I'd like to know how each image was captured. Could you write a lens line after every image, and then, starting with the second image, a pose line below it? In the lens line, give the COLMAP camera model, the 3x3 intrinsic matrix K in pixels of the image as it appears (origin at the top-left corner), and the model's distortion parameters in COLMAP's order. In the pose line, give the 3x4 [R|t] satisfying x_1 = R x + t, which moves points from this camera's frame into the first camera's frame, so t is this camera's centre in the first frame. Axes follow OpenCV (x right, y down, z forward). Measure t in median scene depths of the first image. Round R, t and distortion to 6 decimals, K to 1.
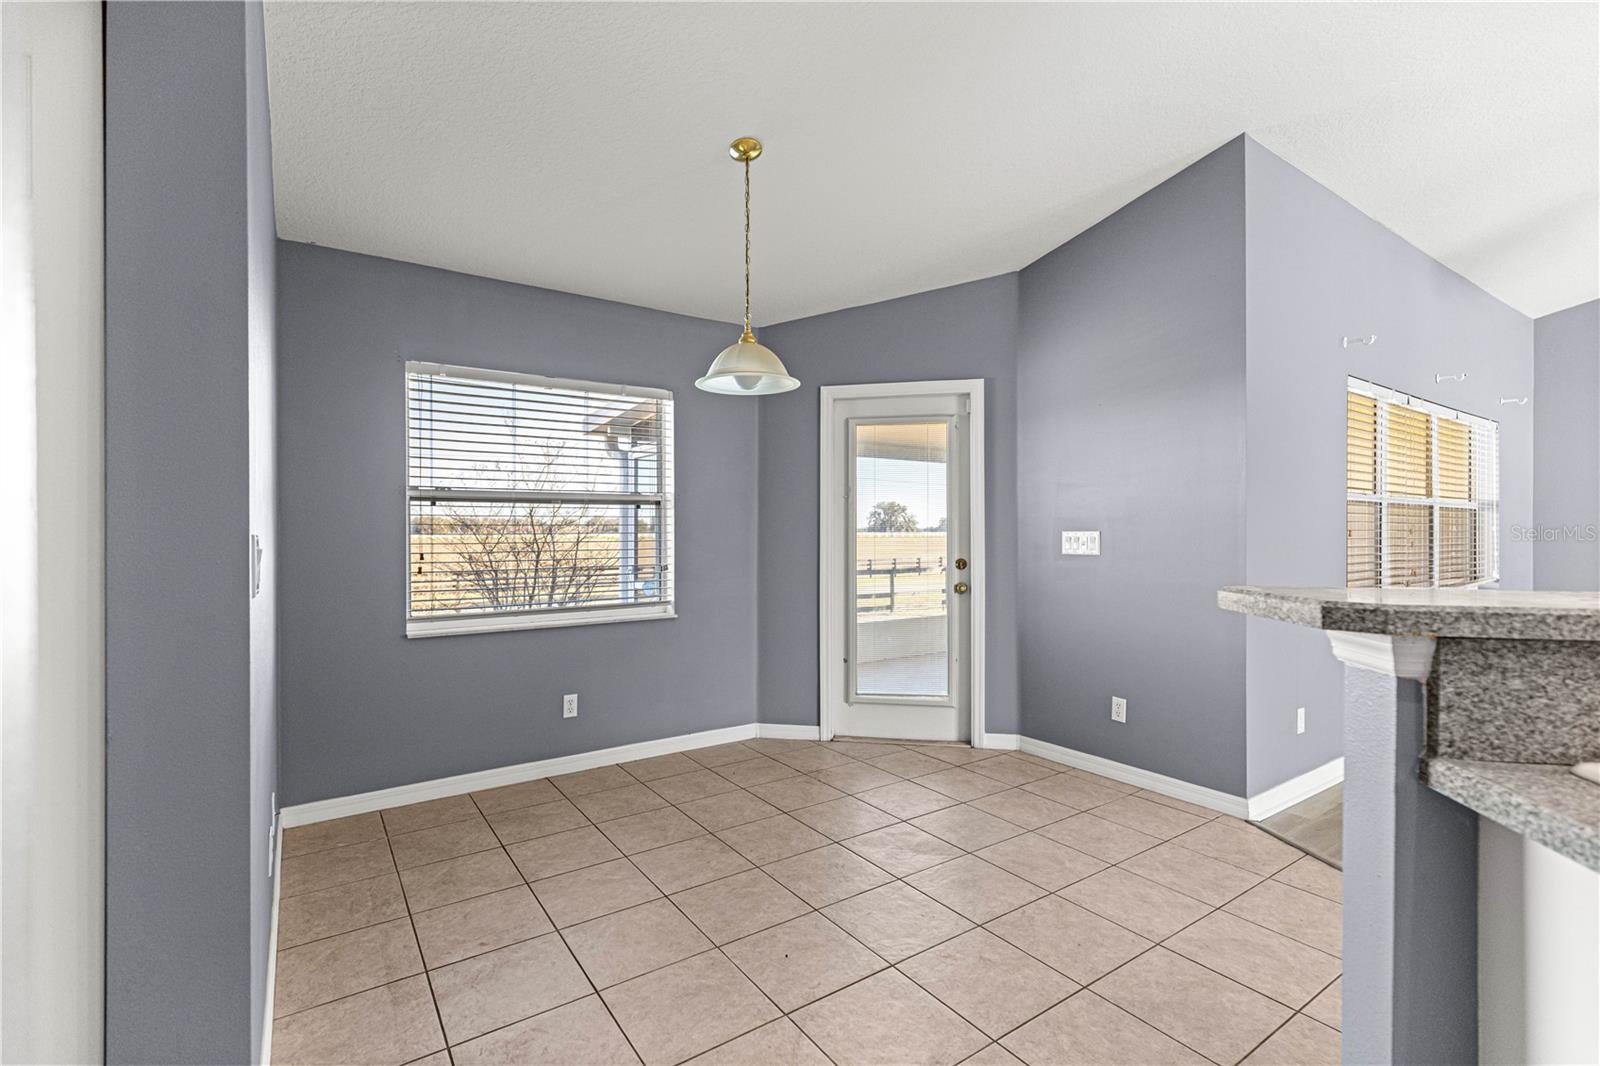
lens RADIAL K [[722.3, 0, 796.8], [0, 722.3, 532.7], [0, 0, 1]] dist [0.007974, -0.000639]
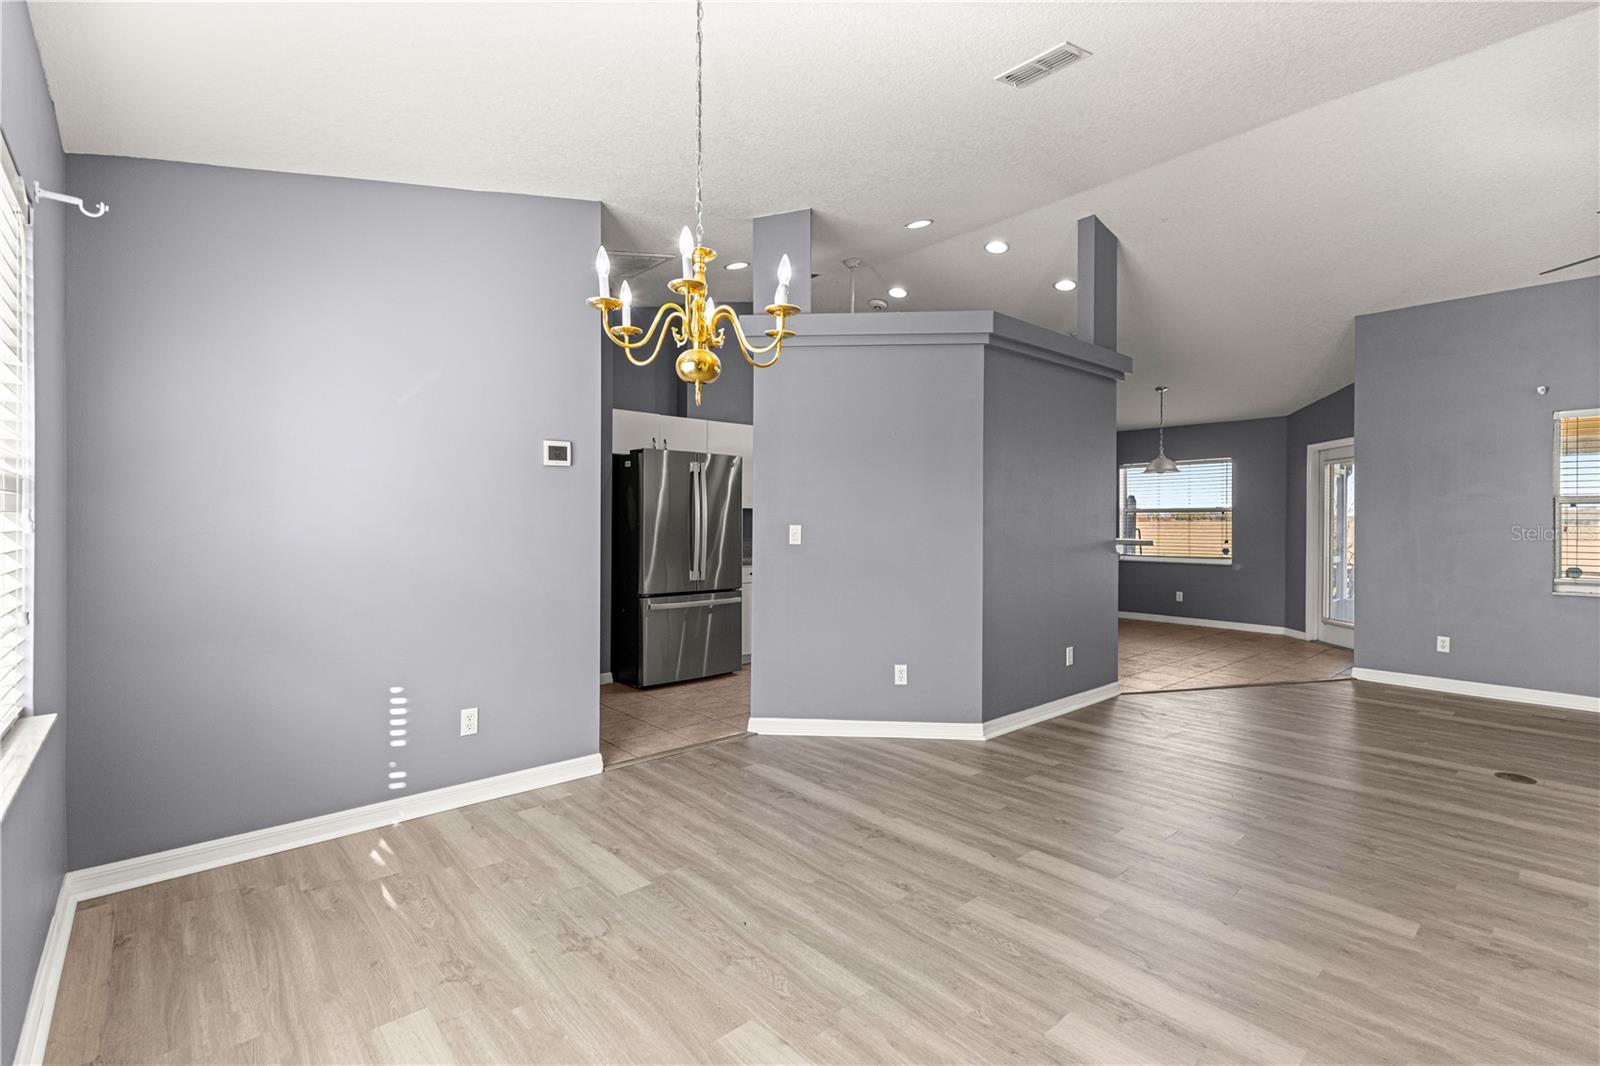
lens RADIAL K [[723.8, 0, 785.6], [0, 723.8, 525.3], [0, 0, 1]] dist [0.002115, 0.000629]
pose [[0.106741, 0.007620, -0.994258, 2.073803], [-0.005853, 0.999958, 0.007035, -0.008452], [0.994270, 0.005068, 0.106781, -0.605991]]
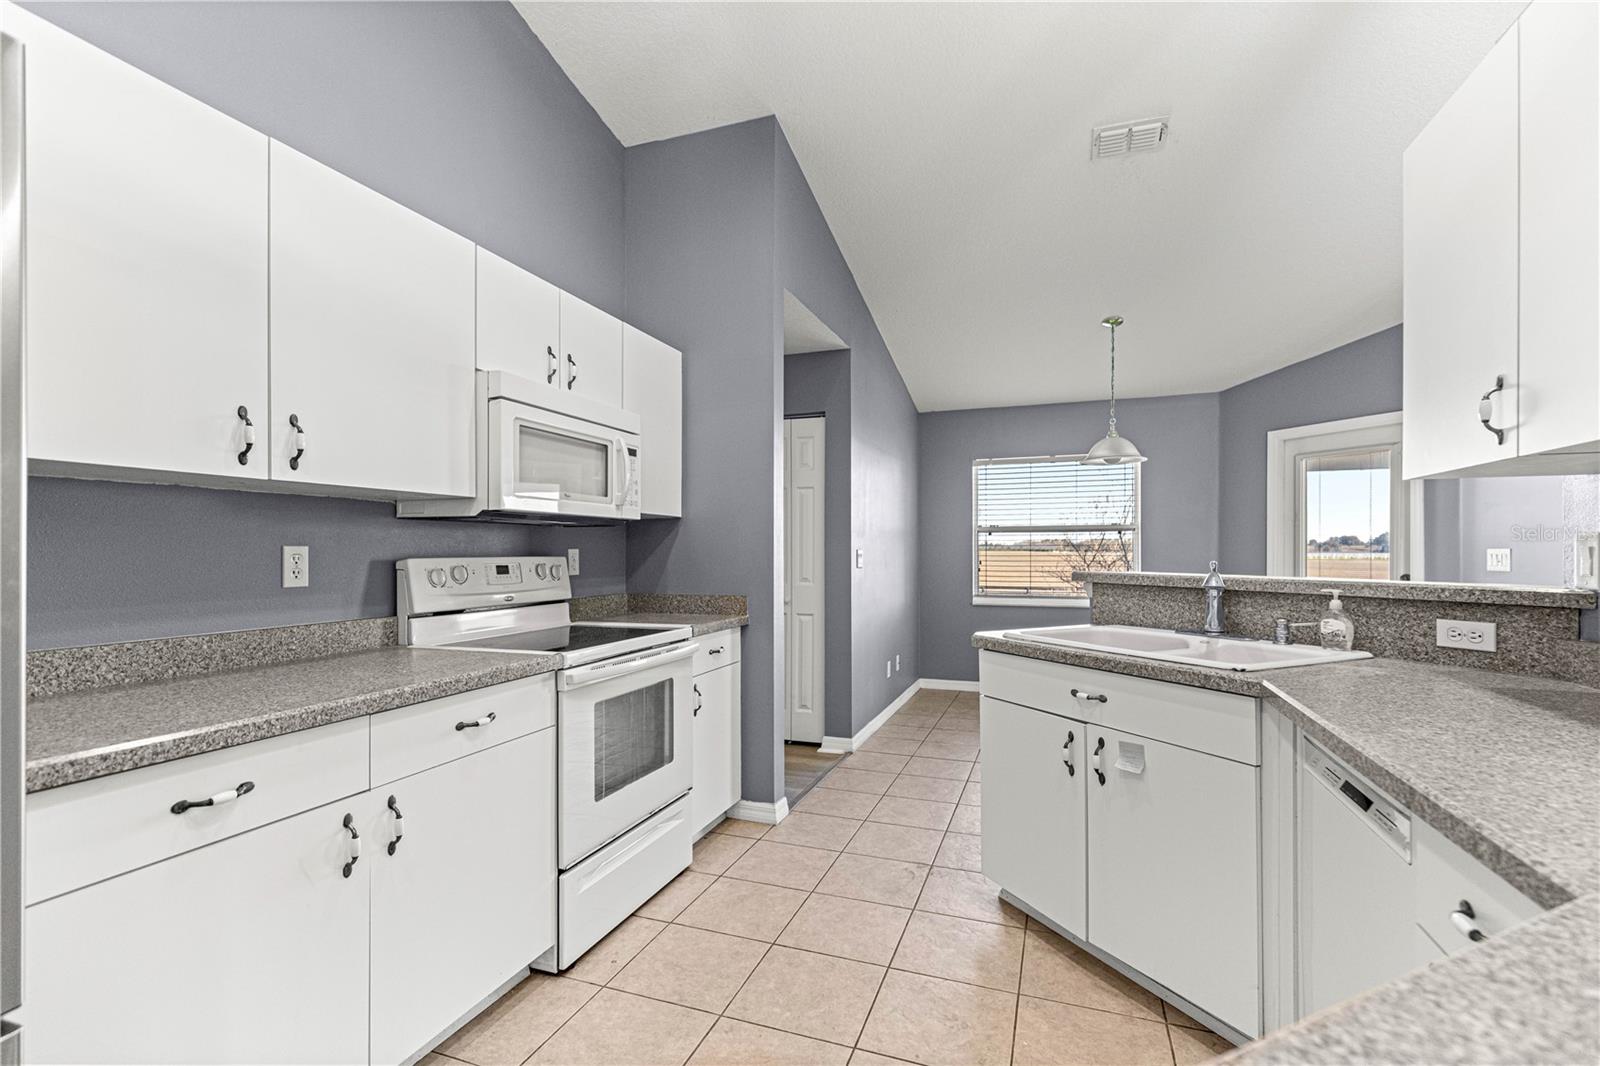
lens RADIAL K [[723.2, 0, 794.0], [0, 723.2, 550.1], [0, 0, 1]] dist [0.006306, -0.000020]
pose [[0.573493, -0.000386, -0.819210, 0.713696], [-0.002763, 0.999993, -0.002405, 0.006153], [0.819206, 0.003643, 0.573488, -0.459262]]
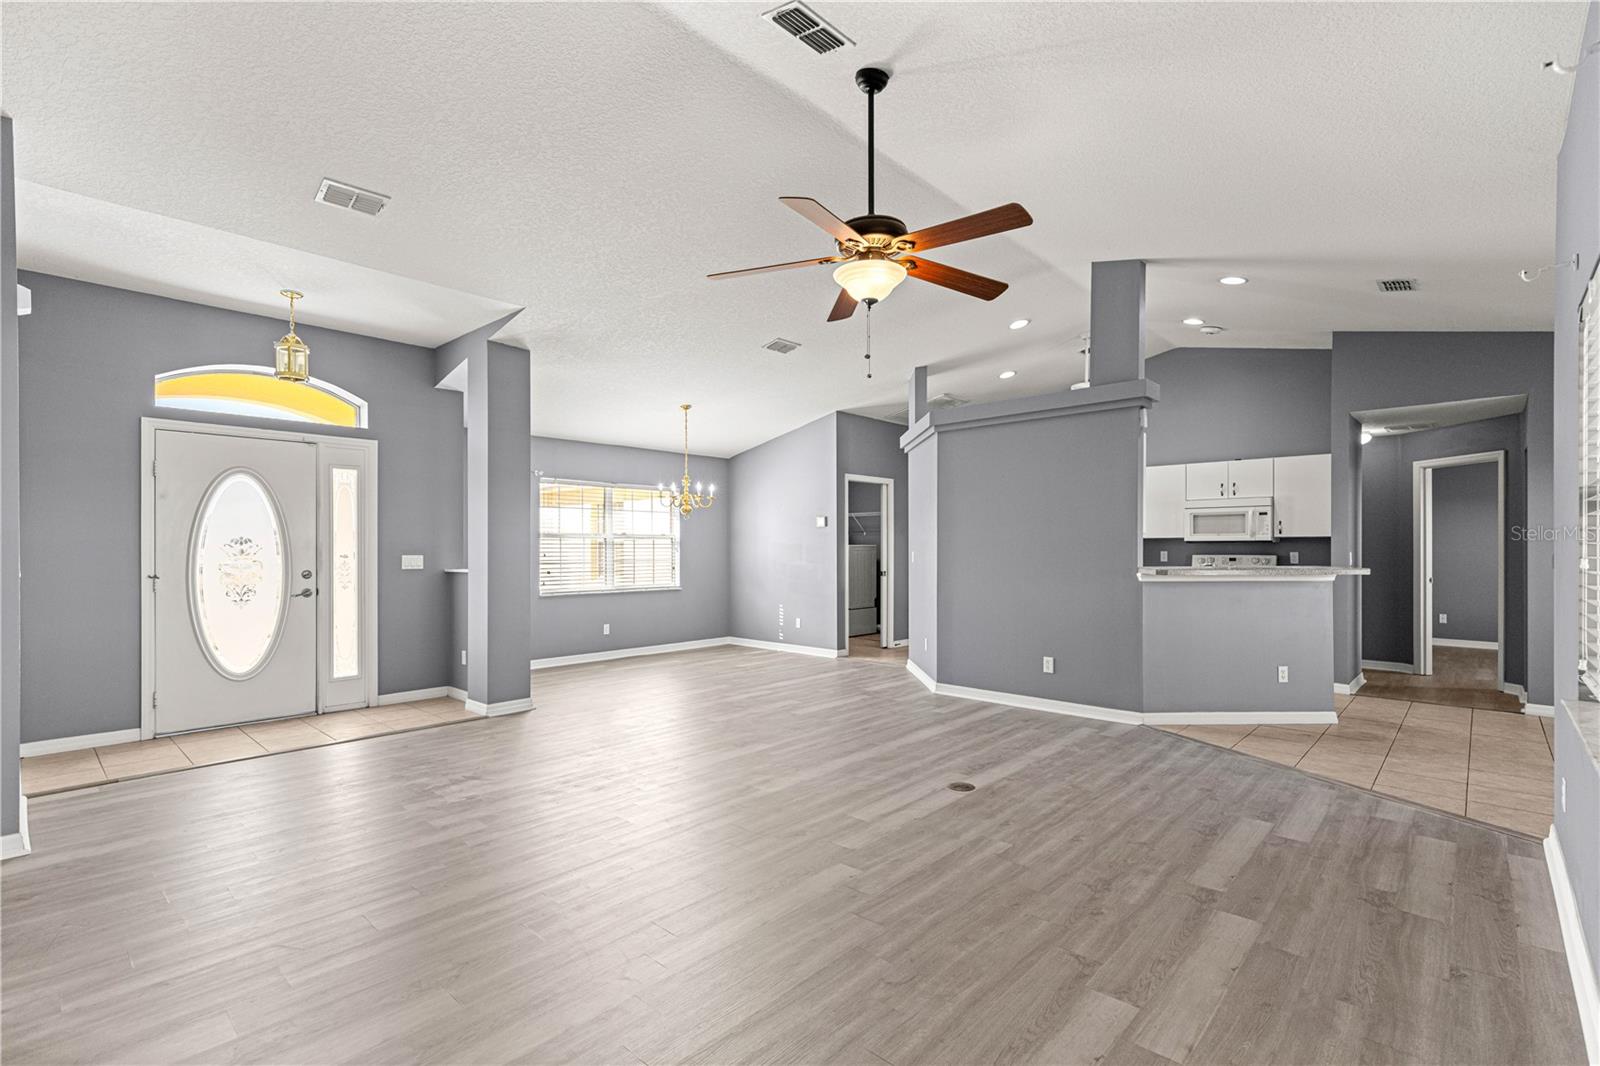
lens RADIAL K [[731.3, 0, 793.9], [0, 731.3, 544.2], [0, 0, 1]] dist [0.009925, -0.000500]
pose [[-0.977946, 0.000561, -0.208858, 1.645286], [0.000755, 0.999999, -0.000850, -0.018856], [0.208857, -0.000989, -0.977946, 1.577302]]
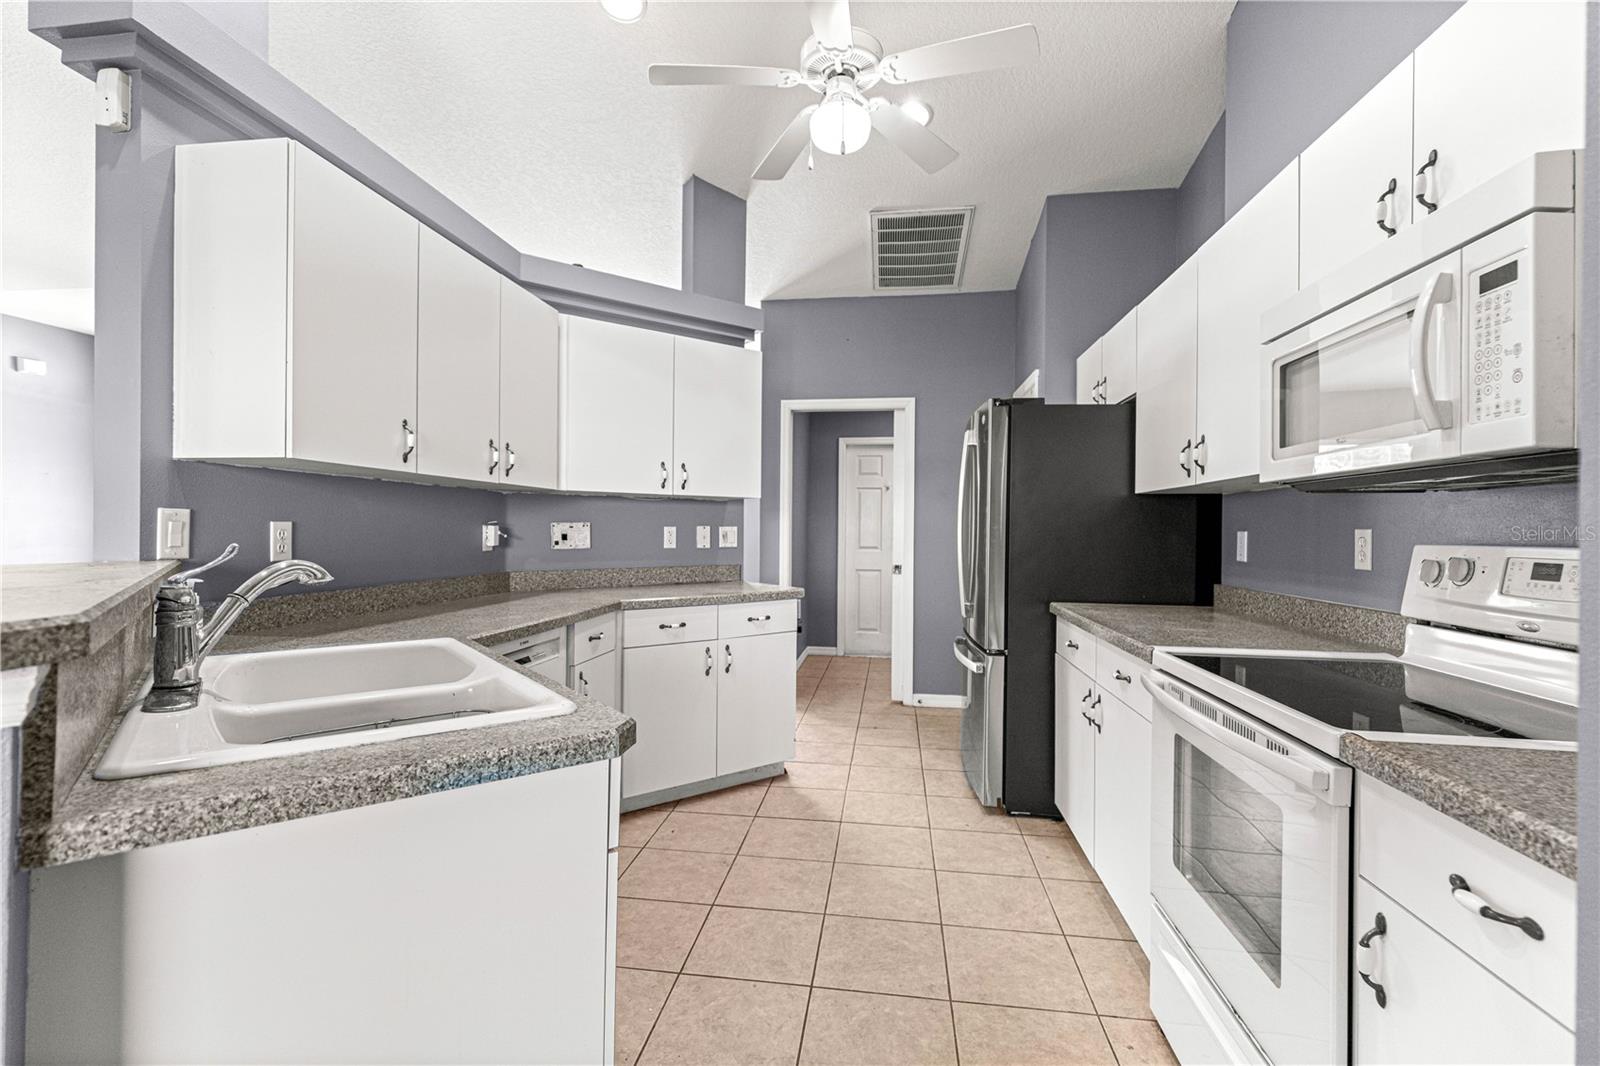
lens RADIAL K [[723.8, 0, 785.6], [0, 723.8, 525.3], [0, 0, 1]] dist [0.002115, 0.000629]
pose [[-0.731845, -0.000399, 0.681471, -0.041746], [-0.004408, 0.999982, -0.004148, 0.003867], [-0.681457, -0.006040, -0.731833, 0.289741]]
